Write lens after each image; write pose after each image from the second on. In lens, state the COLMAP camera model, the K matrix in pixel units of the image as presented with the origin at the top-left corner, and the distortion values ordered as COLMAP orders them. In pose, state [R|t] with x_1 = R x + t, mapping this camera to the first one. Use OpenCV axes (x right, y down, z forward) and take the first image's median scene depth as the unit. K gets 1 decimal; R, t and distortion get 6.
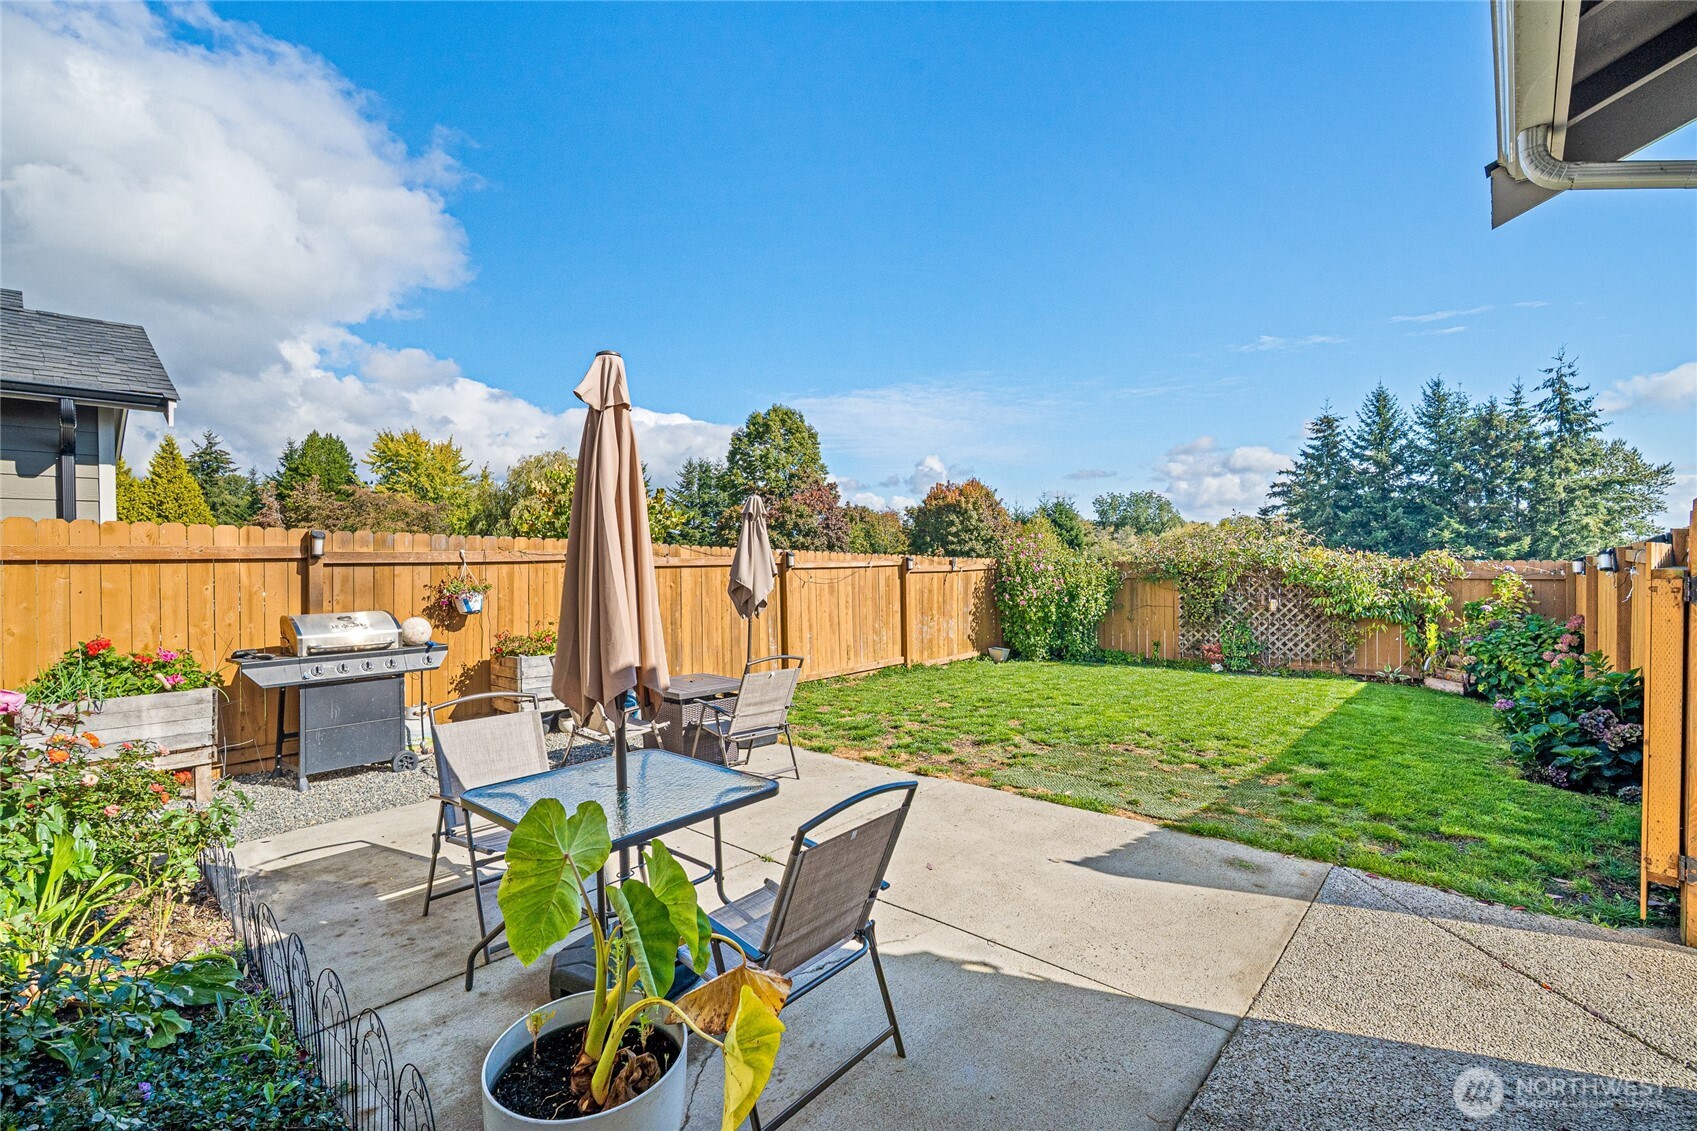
lens RADIAL K [[763.0, 0, 845.4], [0, 763.0, 557.6], [0, 0, 1]] dist [-0.004925, 0.000376]
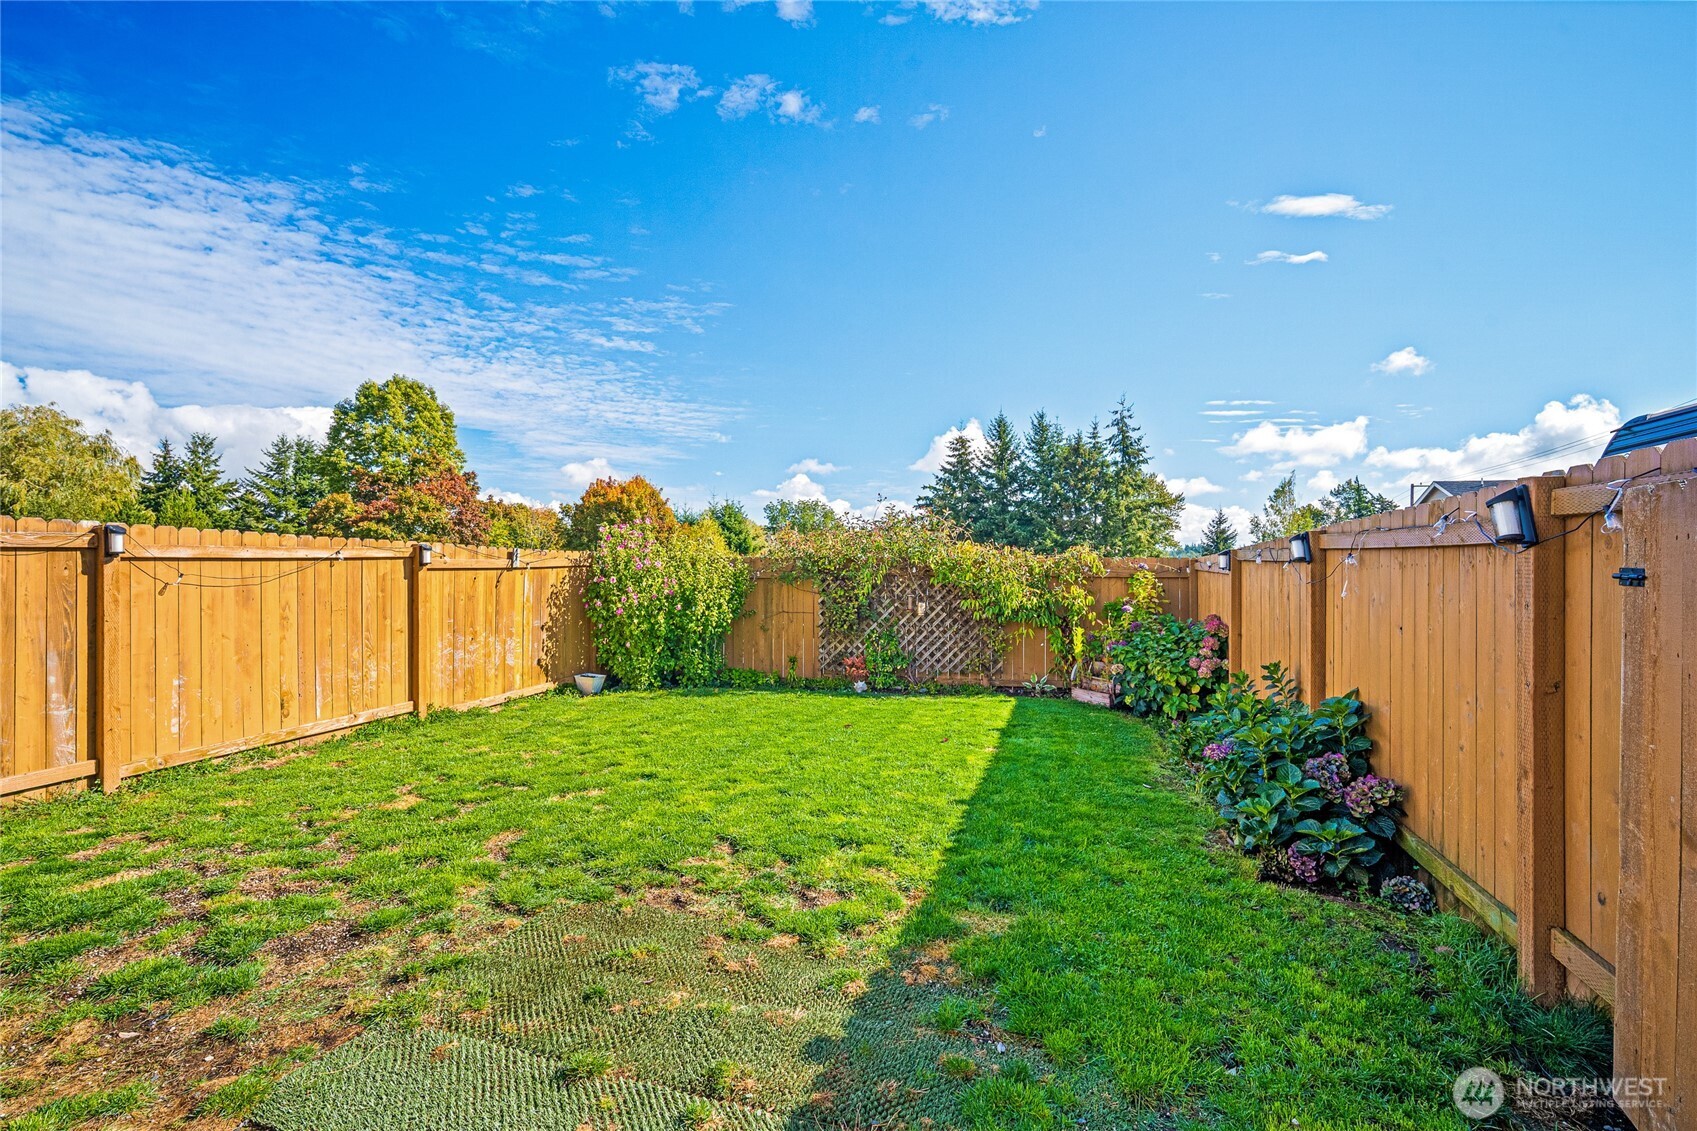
lens RADIAL K [[775.5, 0, 851.9], [0, 775.5, 551.5], [0, 0, 1]] dist [-0.002207, 0.000028]
pose [[0.910419, 0.012306, 0.413505, 0.123172], [-0.006884, 0.999870, -0.014600, 0.010512], [-0.413631, 0.010446, 0.910385, 0.225739]]
